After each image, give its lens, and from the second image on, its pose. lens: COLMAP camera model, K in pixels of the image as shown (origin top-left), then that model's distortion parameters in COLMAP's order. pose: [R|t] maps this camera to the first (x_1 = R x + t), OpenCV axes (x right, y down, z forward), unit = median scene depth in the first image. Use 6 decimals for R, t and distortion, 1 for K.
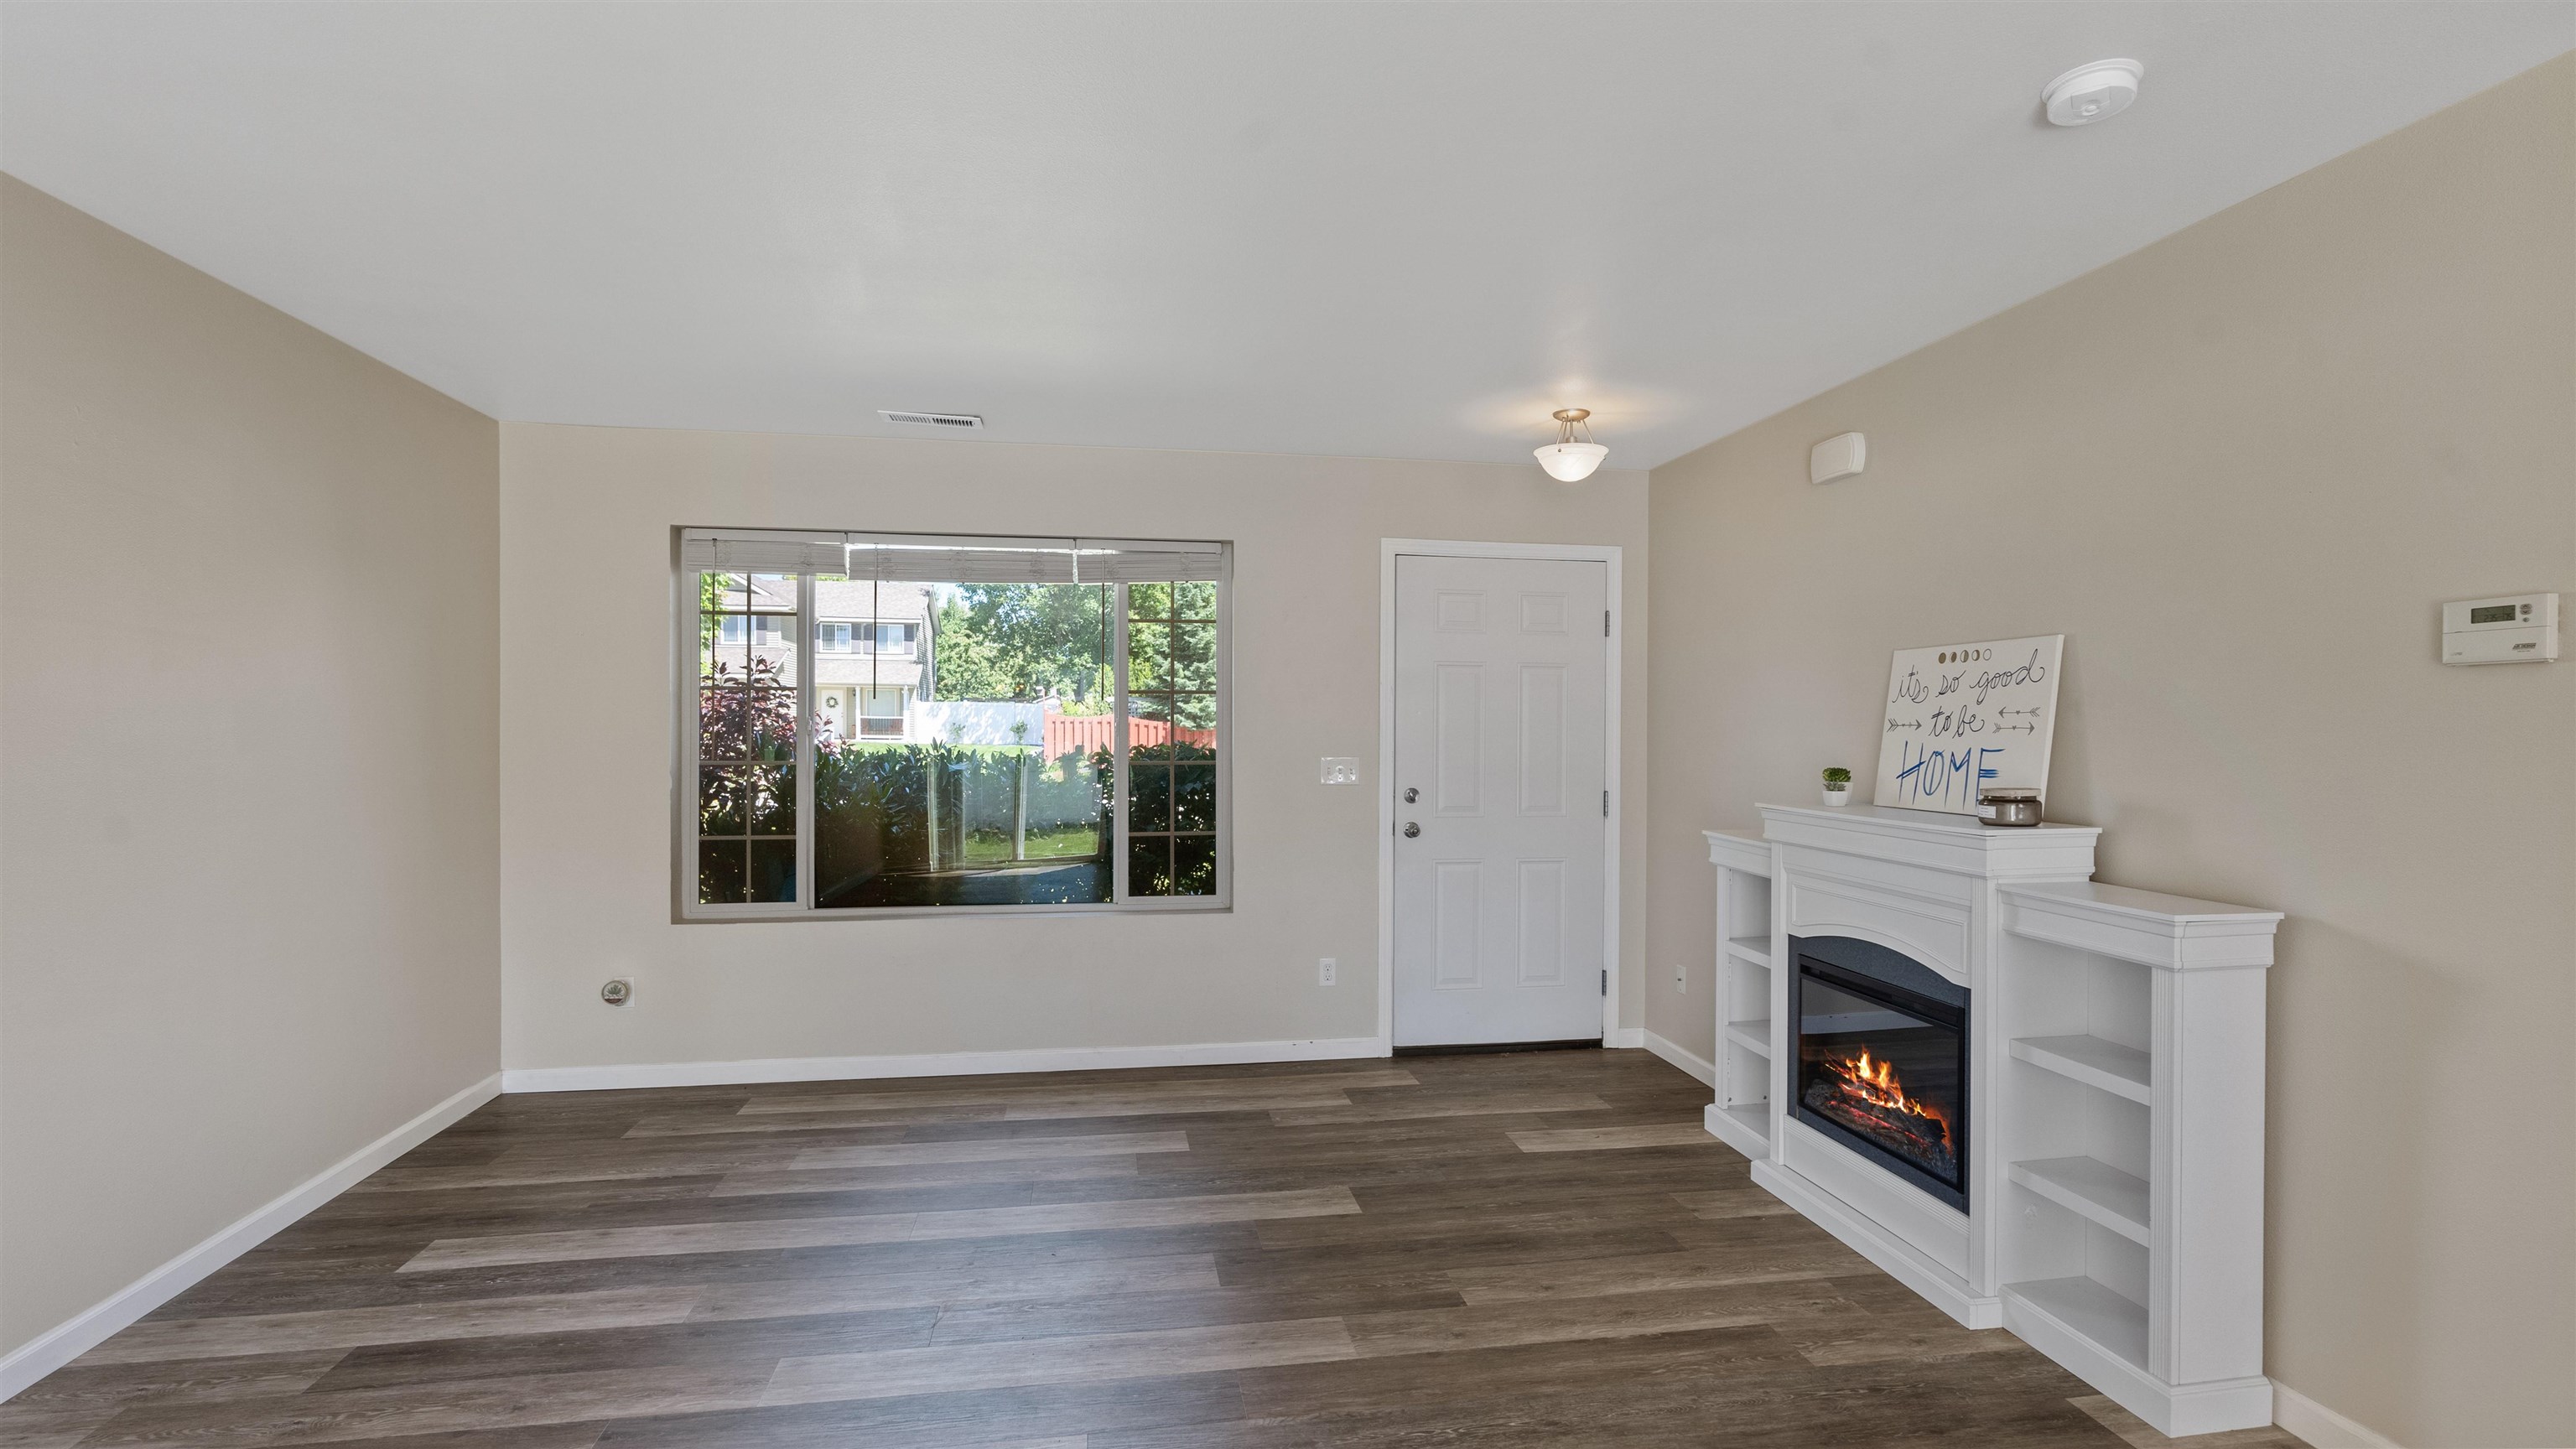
lens RADIAL K [[1176.1, 0, 1294.9], [0, 1176.1, 734.2], [0, 0, 1]] dist [-0.001073, 0.000307]
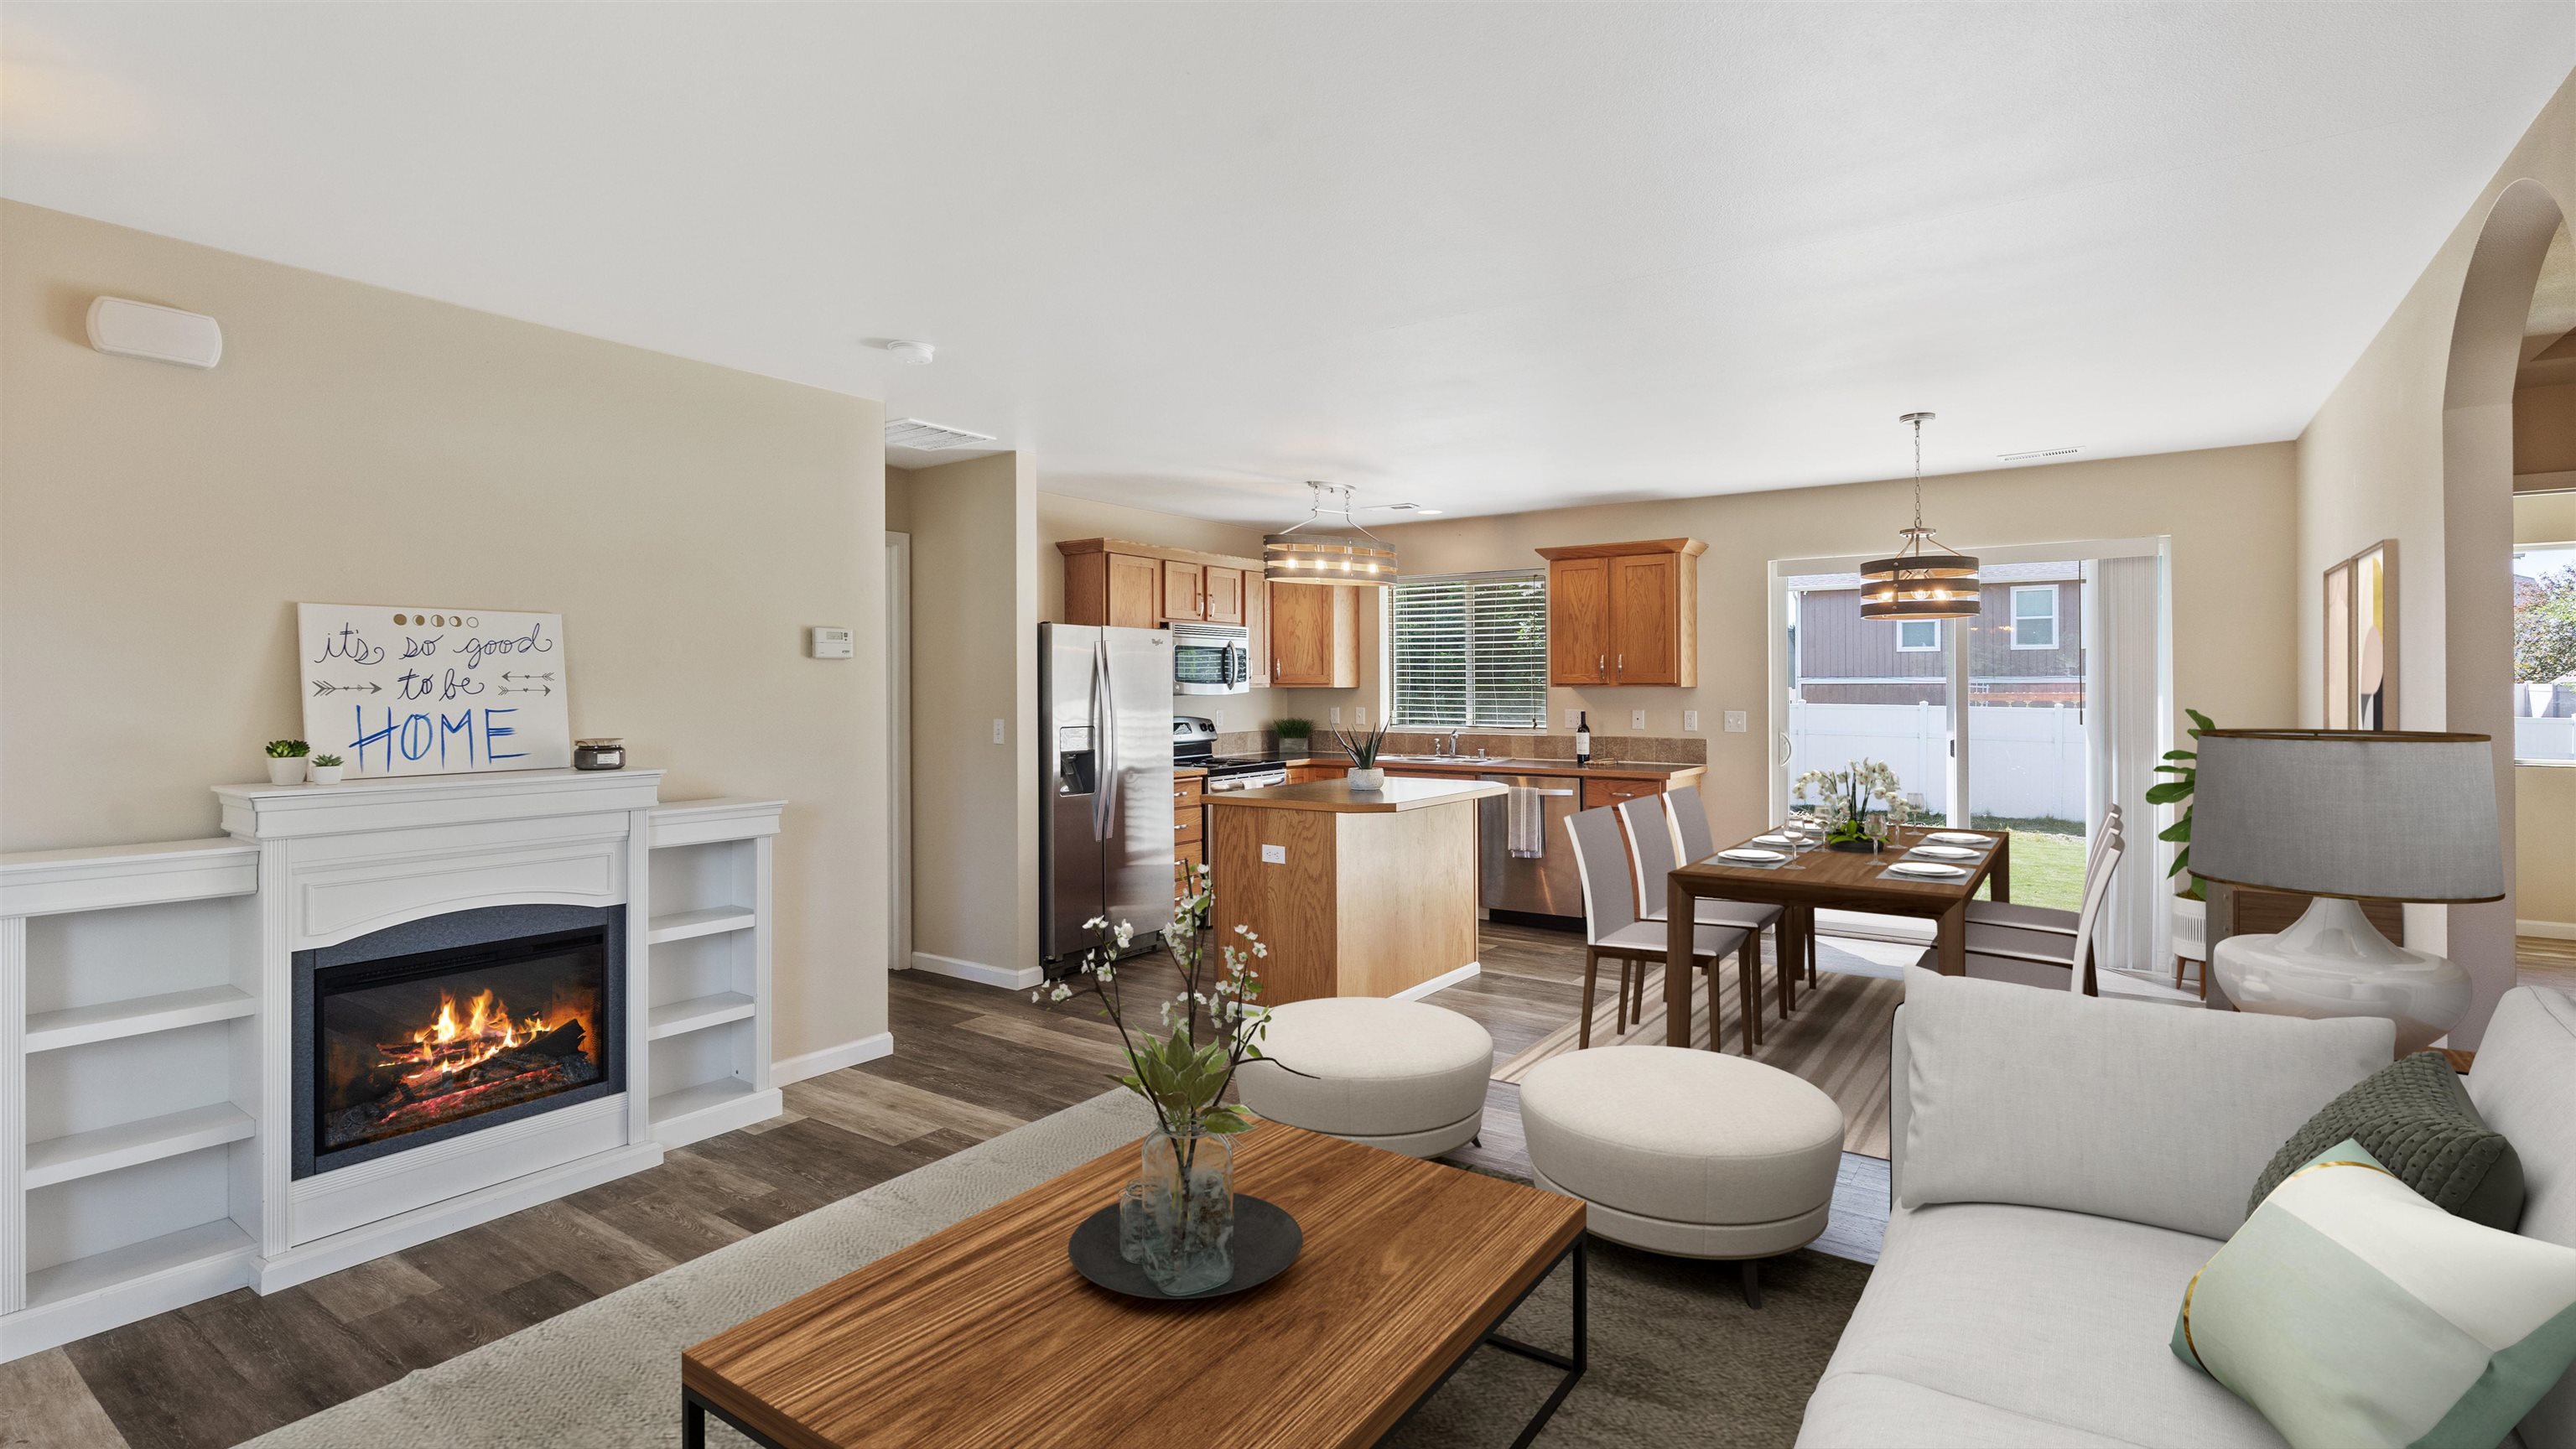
lens RADIAL K [[1173.9, 0, 1298.3], [0, 1173.9, 682.3], [0, 0, 1]] dist [-0.001943, 0.000077]
pose [[-0.713112, 0.000319, 0.701050, -0.561326], [0.005213, 0.999975, 0.004848, -0.011310], [-0.701030, 0.007112, -0.713096, 0.991263]]
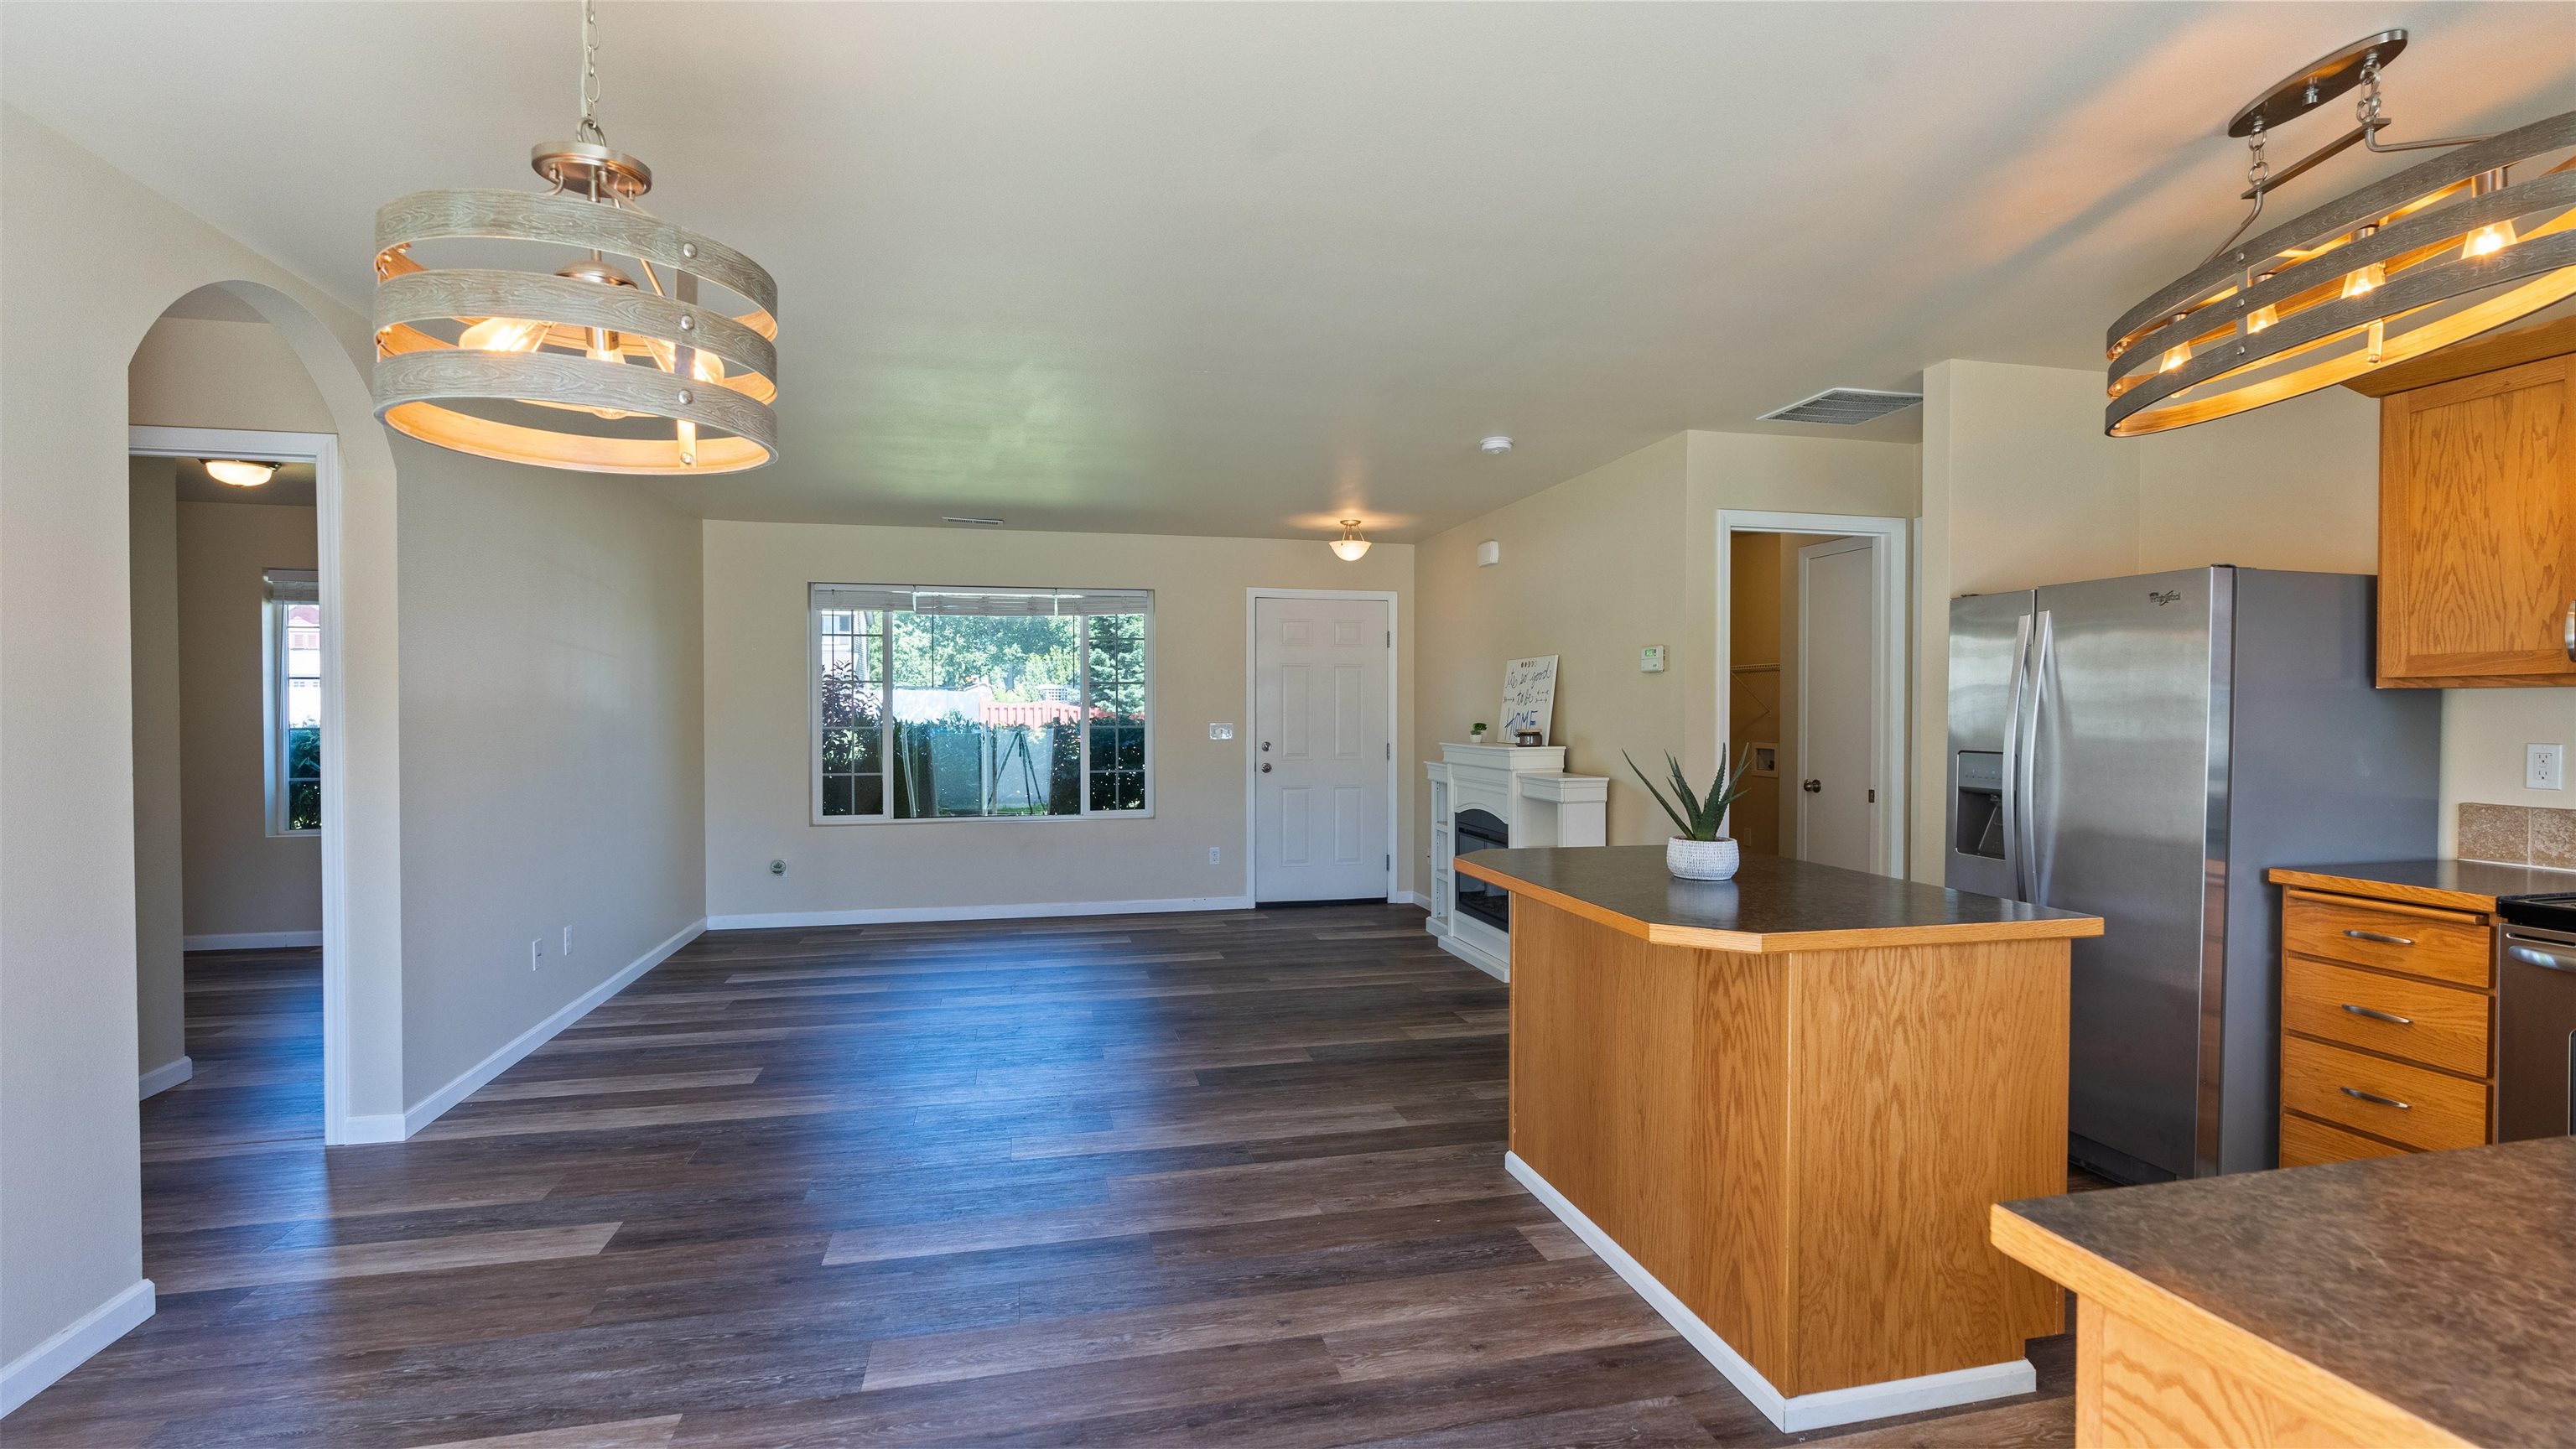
lens RADIAL K [[1158.1, 0, 1293.7], [0, 1158.1, 720.5], [0, 0, 1]] dist [-0.008710, 0.001195]
pose [[0.997877, -0.005259, 0.064916, 0.042442], [0.005273, 0.999986, -0.000048, 0.021248], [-0.064915, 0.000390, 0.997891, -0.743957]]
